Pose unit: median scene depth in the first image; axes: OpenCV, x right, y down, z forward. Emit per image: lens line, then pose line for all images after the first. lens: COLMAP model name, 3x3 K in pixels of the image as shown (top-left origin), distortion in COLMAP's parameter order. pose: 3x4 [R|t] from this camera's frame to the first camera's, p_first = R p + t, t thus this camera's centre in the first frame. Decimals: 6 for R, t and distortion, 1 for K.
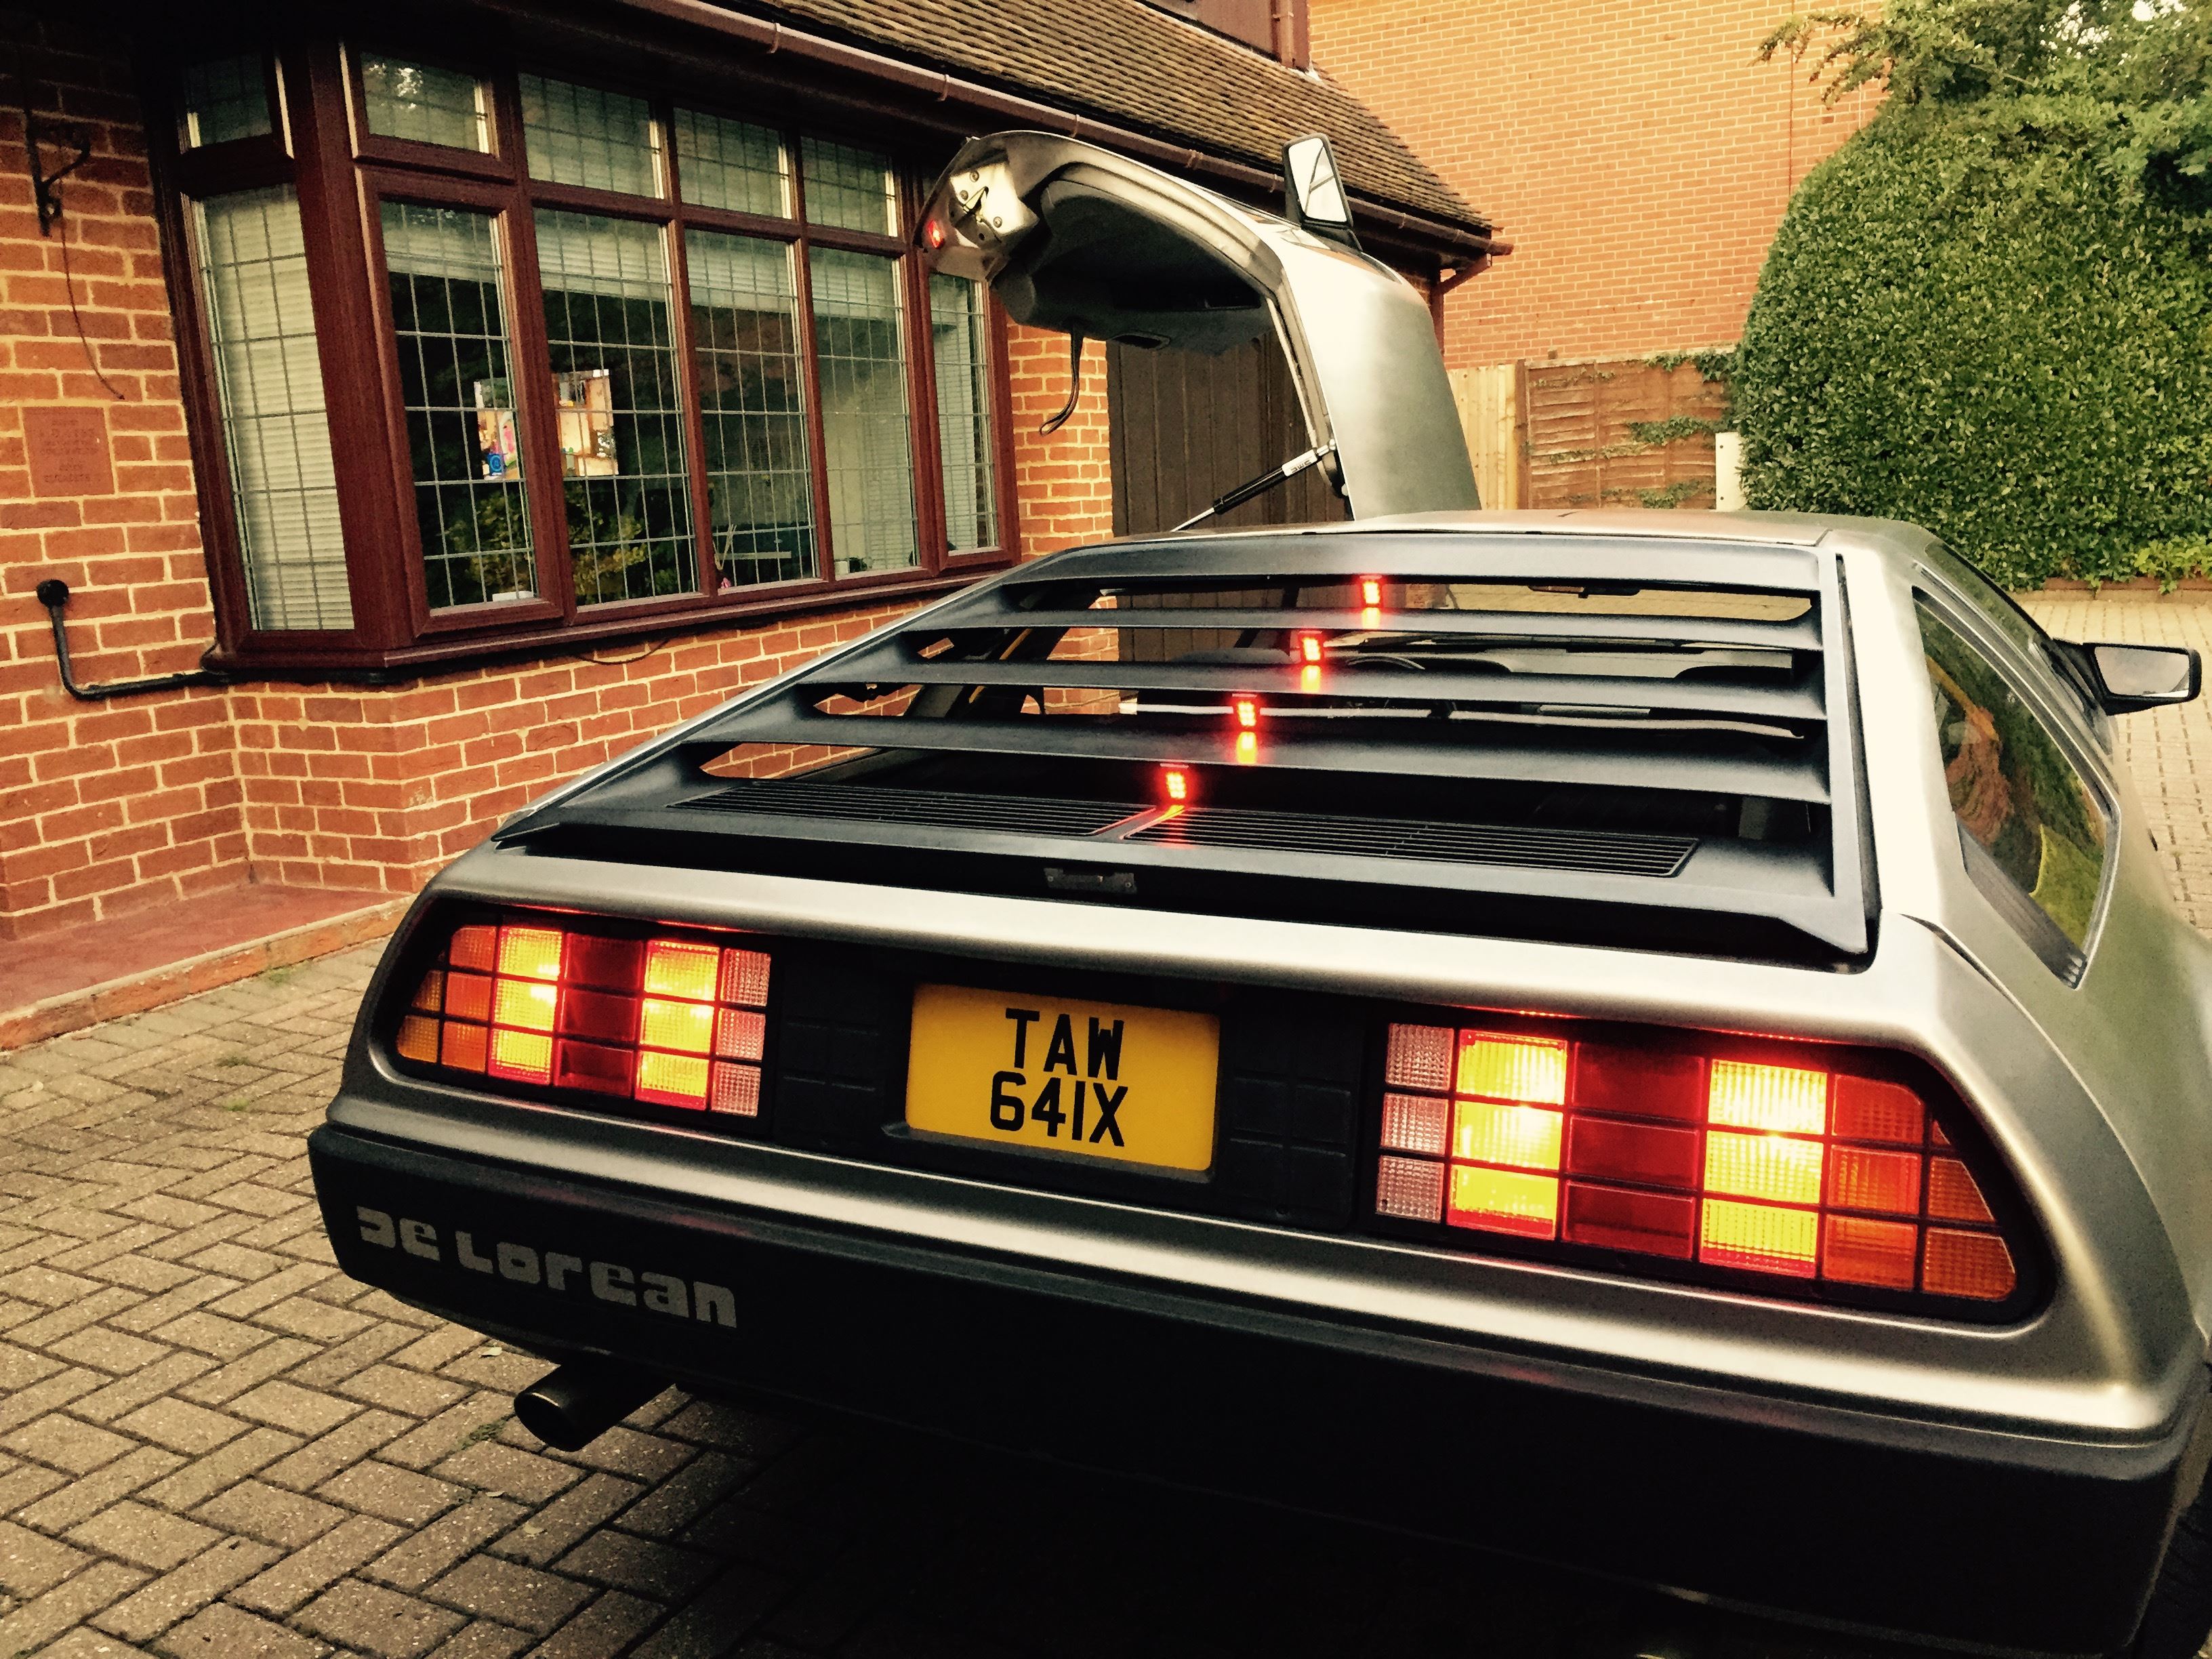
lens RADIAL K [[1911.6, 0, 1106.0], [0, 1911.6, 829.5], [0, 0, 1]] dist [0.000573, 0.000013]
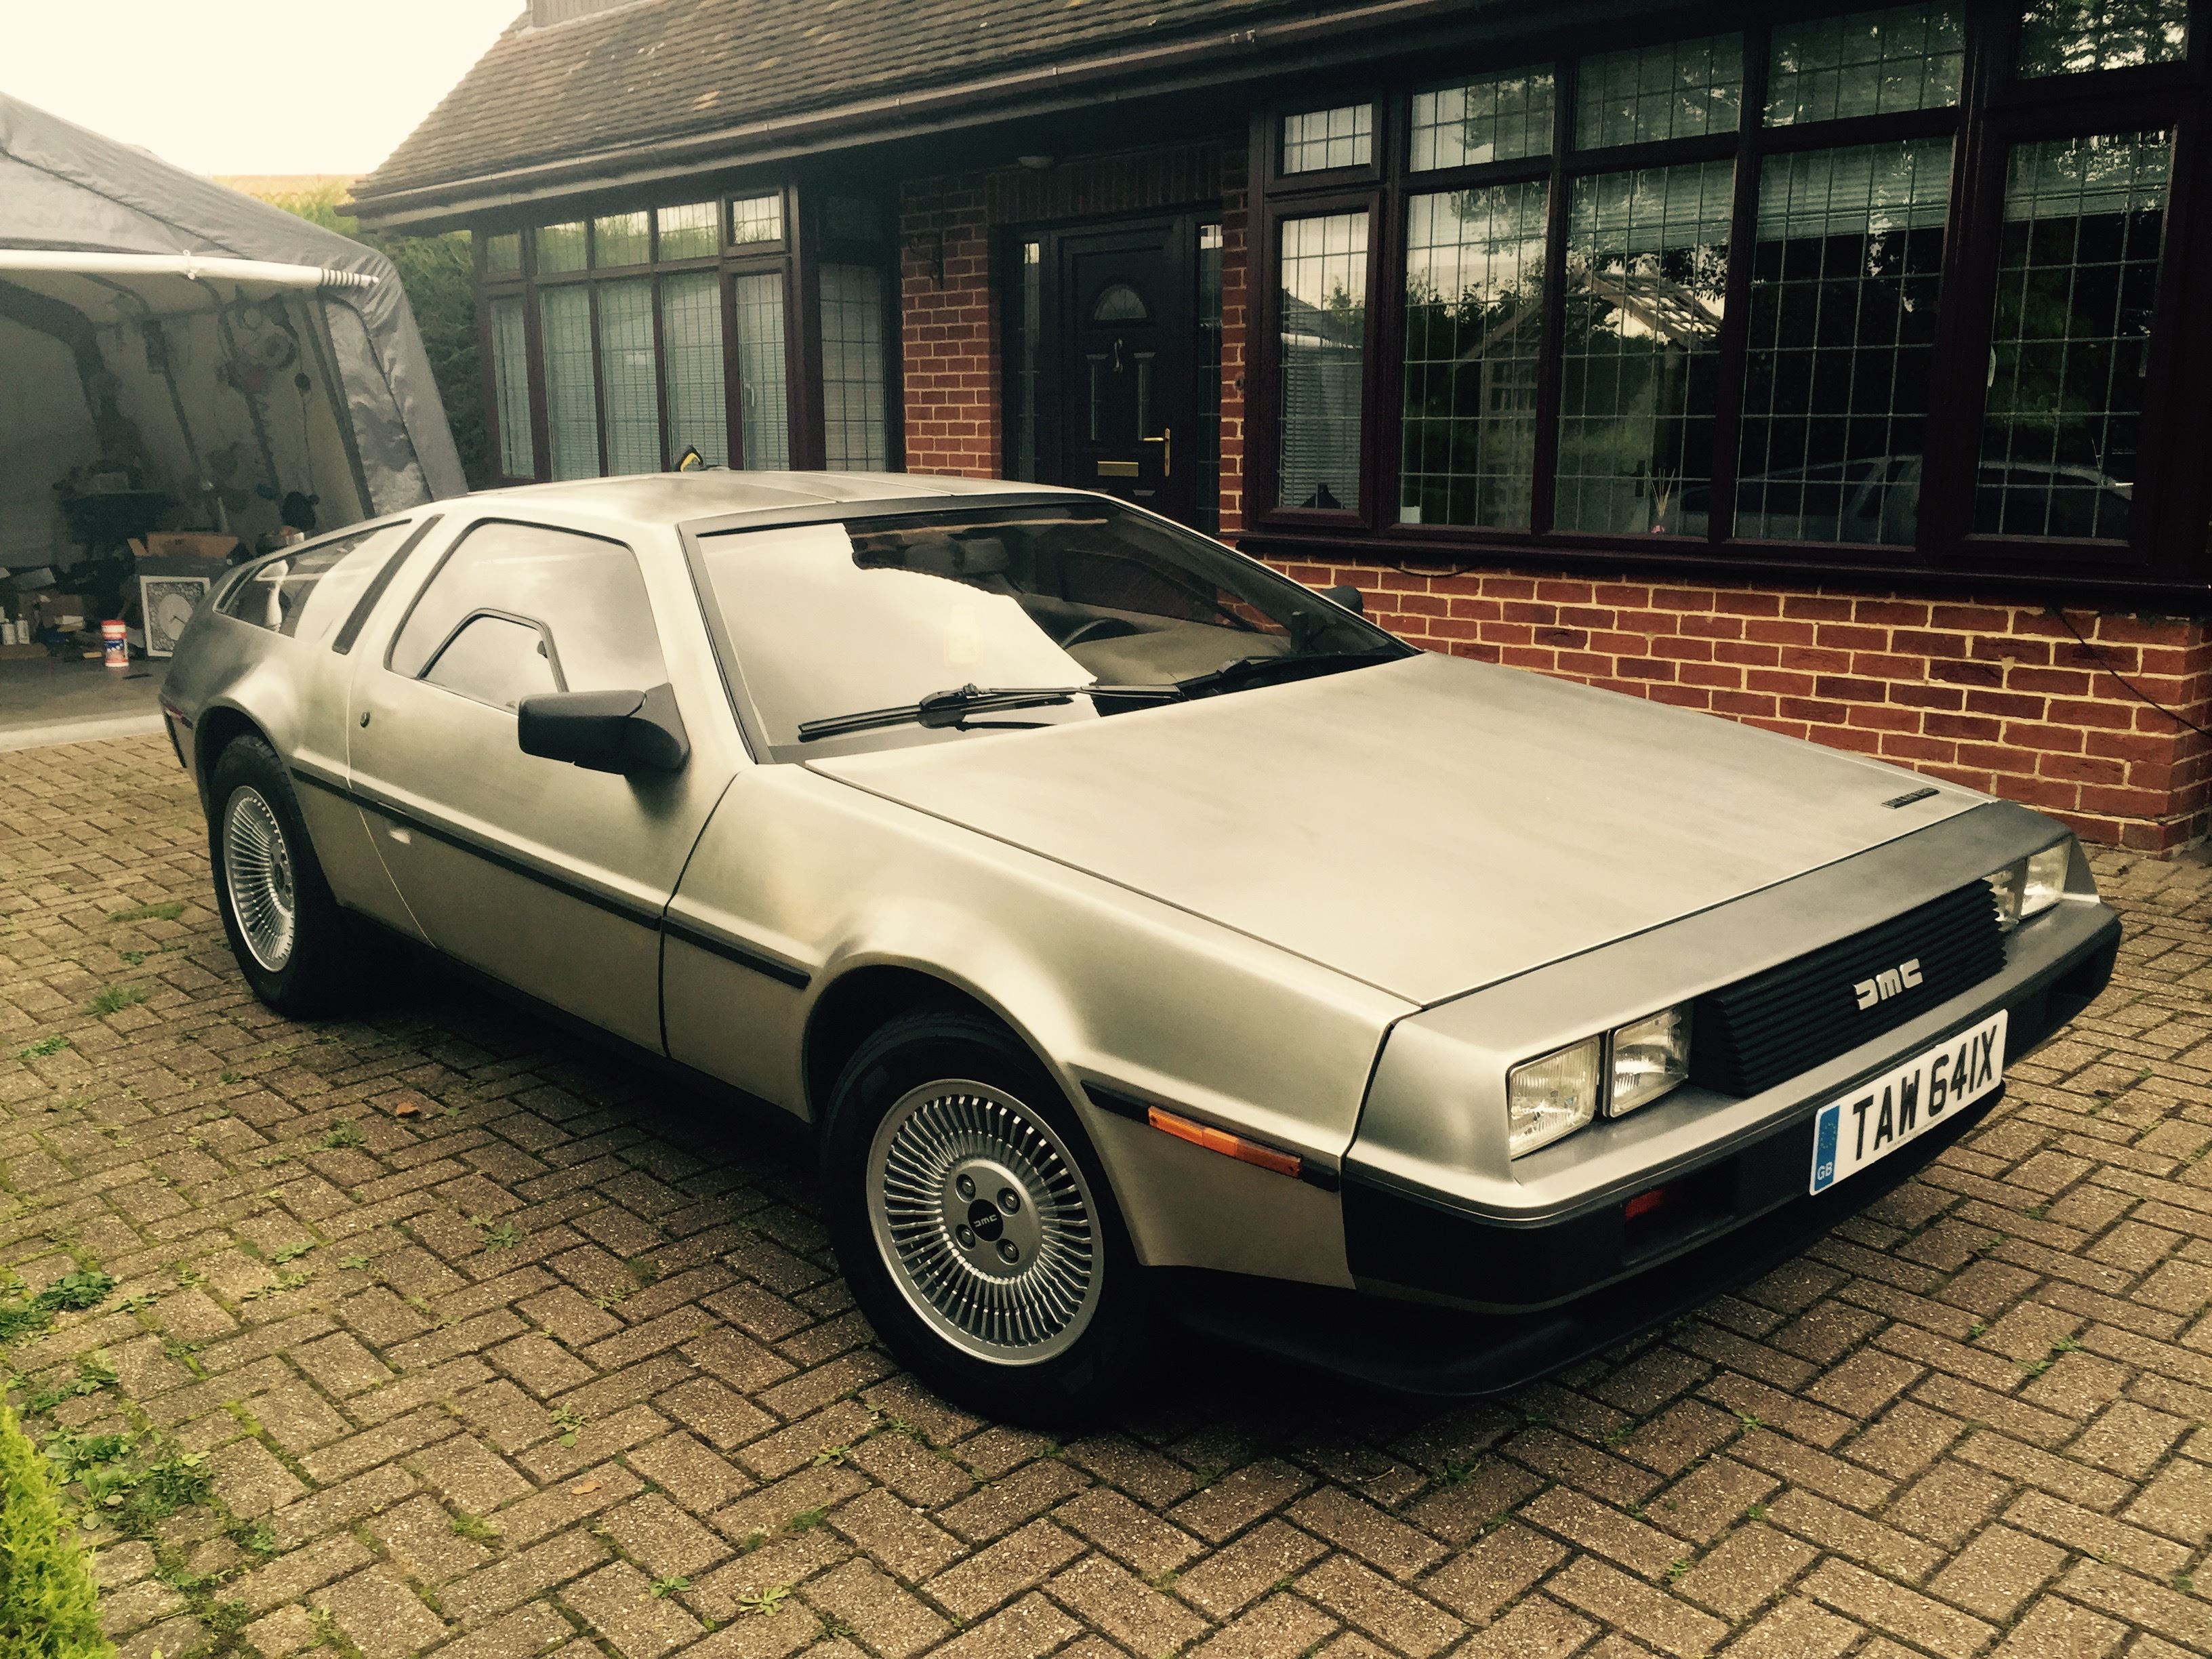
lens RADIAL K [[1911.6, 0, 1106.0], [0, 1911.6, 829.5], [0, 0, 1]] dist [0.000573, 0.000013]
pose [[-0.342078, 0.208879, -0.916162, 0.912155], [-0.183119, 0.941470, 0.283022, -0.235311], [0.921656, 0.264582, -0.283806, 1.187565]]
